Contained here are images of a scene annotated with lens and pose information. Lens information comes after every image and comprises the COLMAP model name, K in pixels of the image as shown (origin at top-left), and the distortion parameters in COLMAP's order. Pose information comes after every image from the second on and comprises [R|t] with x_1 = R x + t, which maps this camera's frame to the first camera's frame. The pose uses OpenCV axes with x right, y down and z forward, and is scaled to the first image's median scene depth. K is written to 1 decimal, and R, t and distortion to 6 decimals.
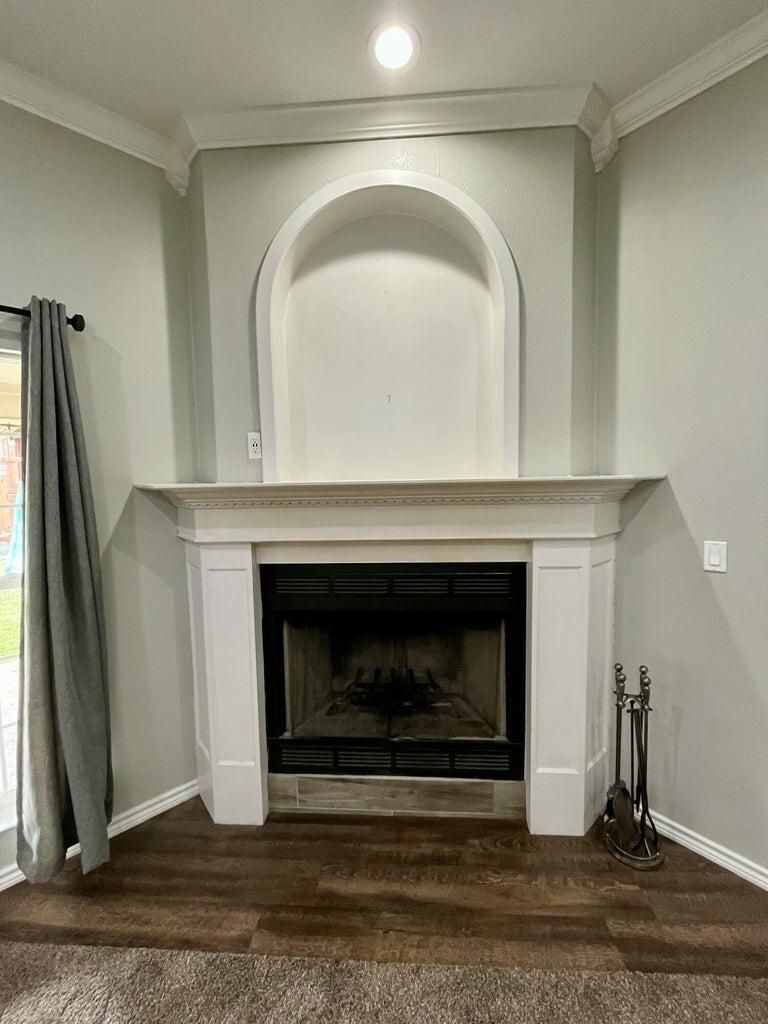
lens RADIAL K [[410.0, 0, 384.0], [0, 410.0, 512.0], [0, 0, 1]] dist [0.001748, 0.000468]
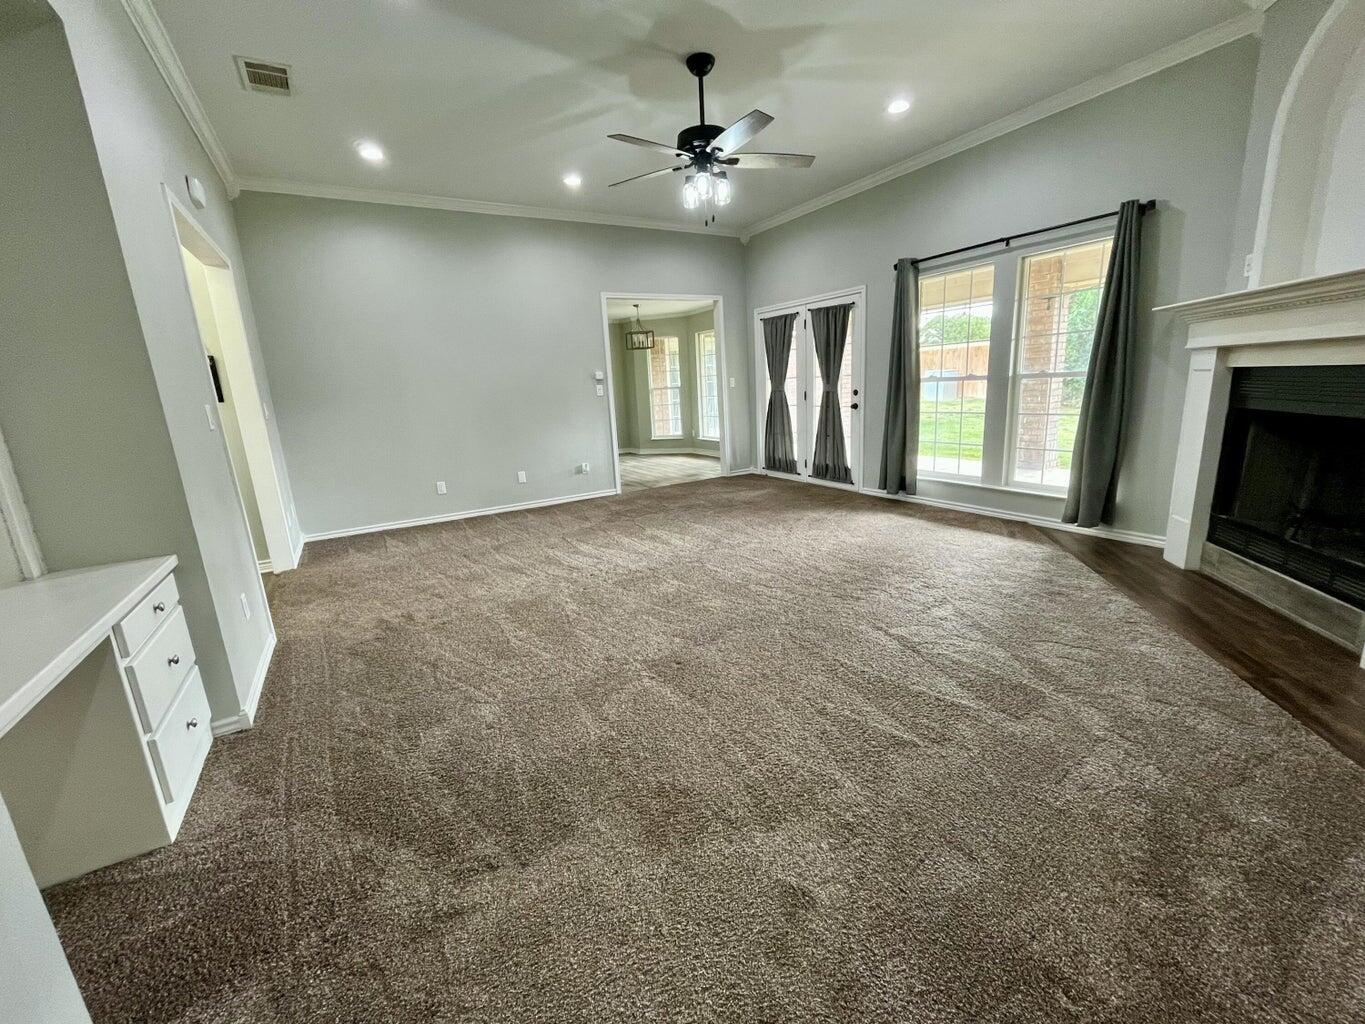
lens RADIAL K [[557.1, 0, 675.6], [0, 557.1, 508.6], [0, 0, 1]] dist [-0.001119, 0.000008]
pose [[-0.194191, 0.246558, -0.949473, 1.725733], [-0.002732, 0.967758, 0.251865, 0.123380], [0.980960, 0.051504, -0.187256, -0.295141]]
